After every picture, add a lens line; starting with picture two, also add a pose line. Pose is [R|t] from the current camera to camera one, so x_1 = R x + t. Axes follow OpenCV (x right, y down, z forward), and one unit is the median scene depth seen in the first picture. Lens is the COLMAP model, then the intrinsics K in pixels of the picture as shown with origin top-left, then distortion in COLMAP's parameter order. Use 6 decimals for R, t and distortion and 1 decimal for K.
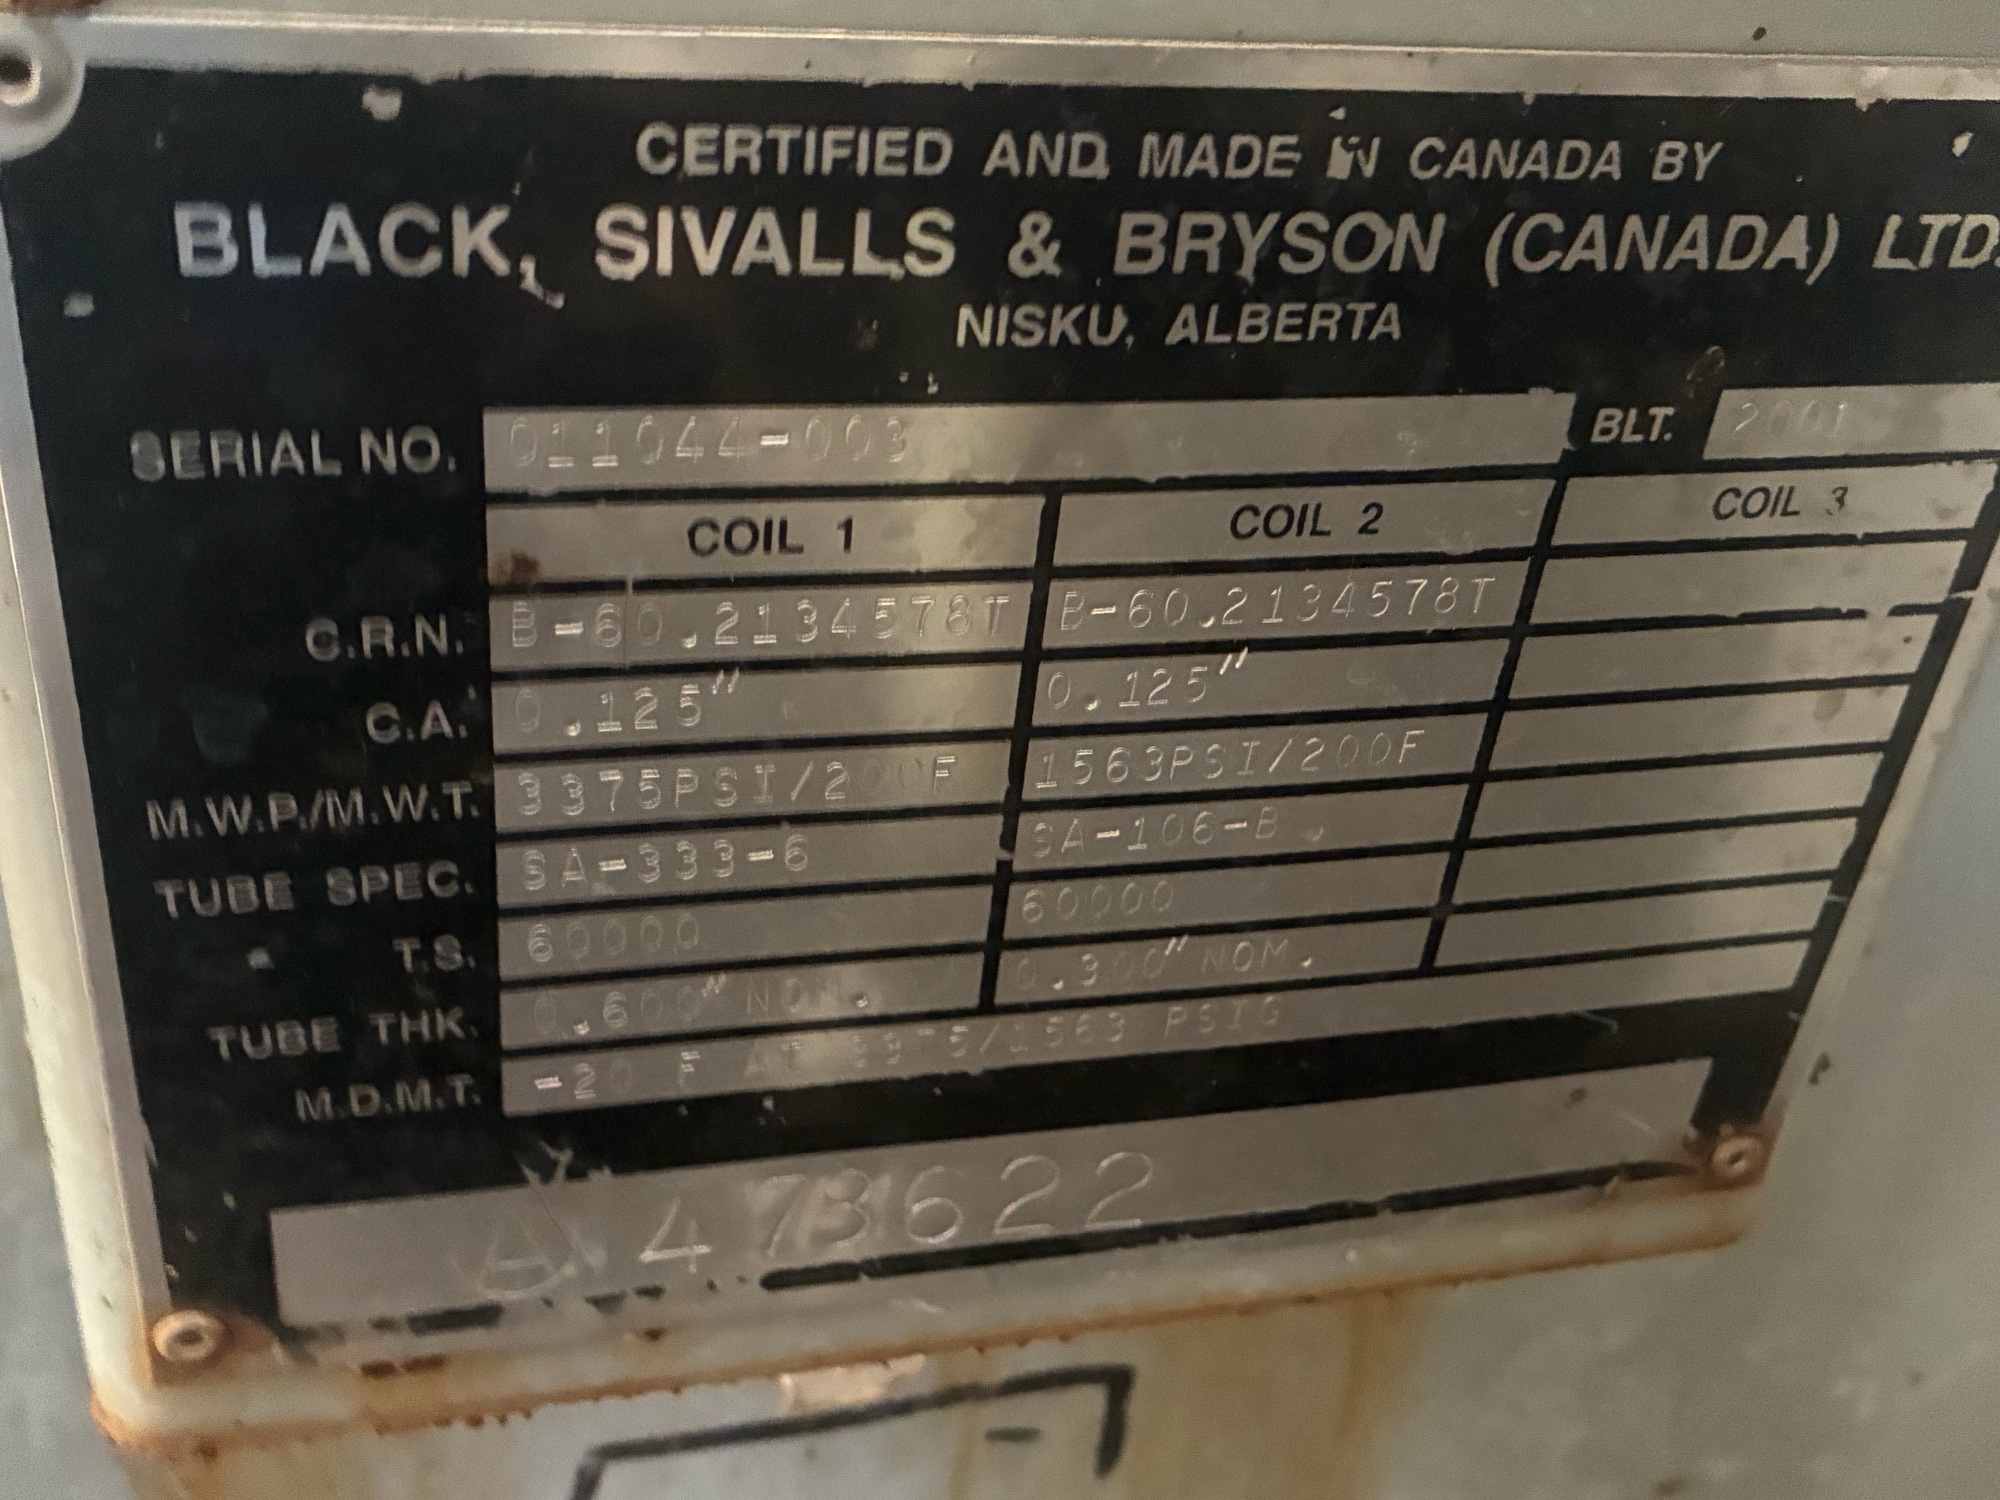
lens RADIAL K [[2202.2, 0, 1000.0], [0, 2202.2, 750.0], [0, 0, 1]] dist [0.048323, -0.093734]
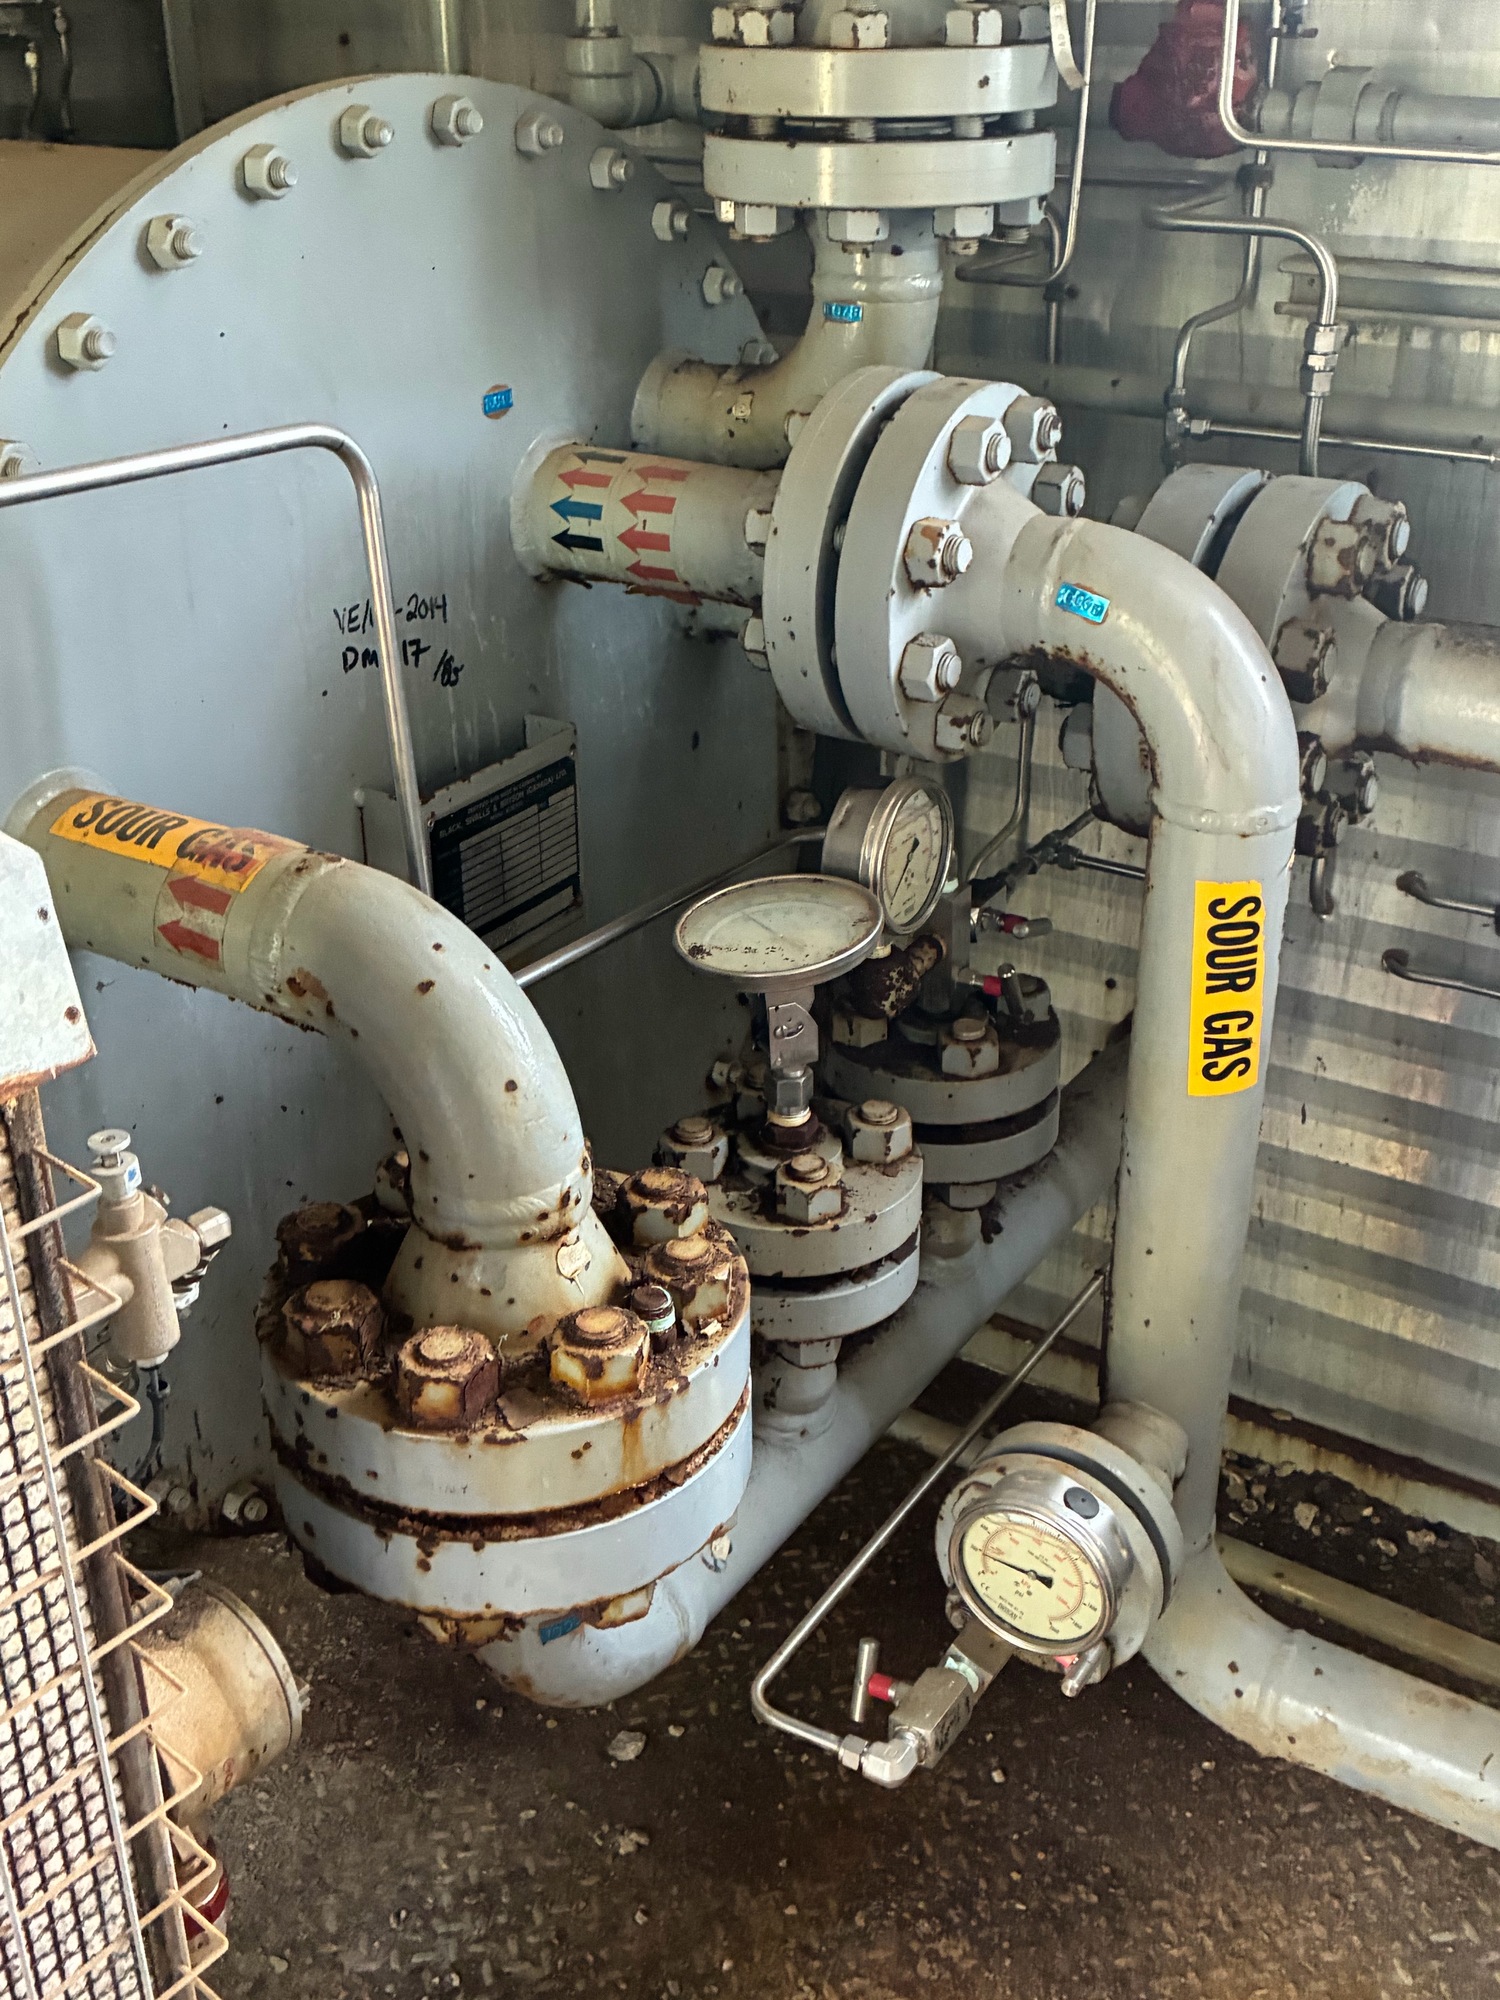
lens RADIAL K [[2124.2, 0, 745.3], [0, 2124.2, 997.1], [0, 0, 1]] dist [0.166803, -0.575811]
pose [[0.729323, -0.403916, 0.552214, -4.378511], [0.452981, 0.889961, 0.052697, 0.480157], [-0.512734, 0.211709, 0.832035, -6.704190]]
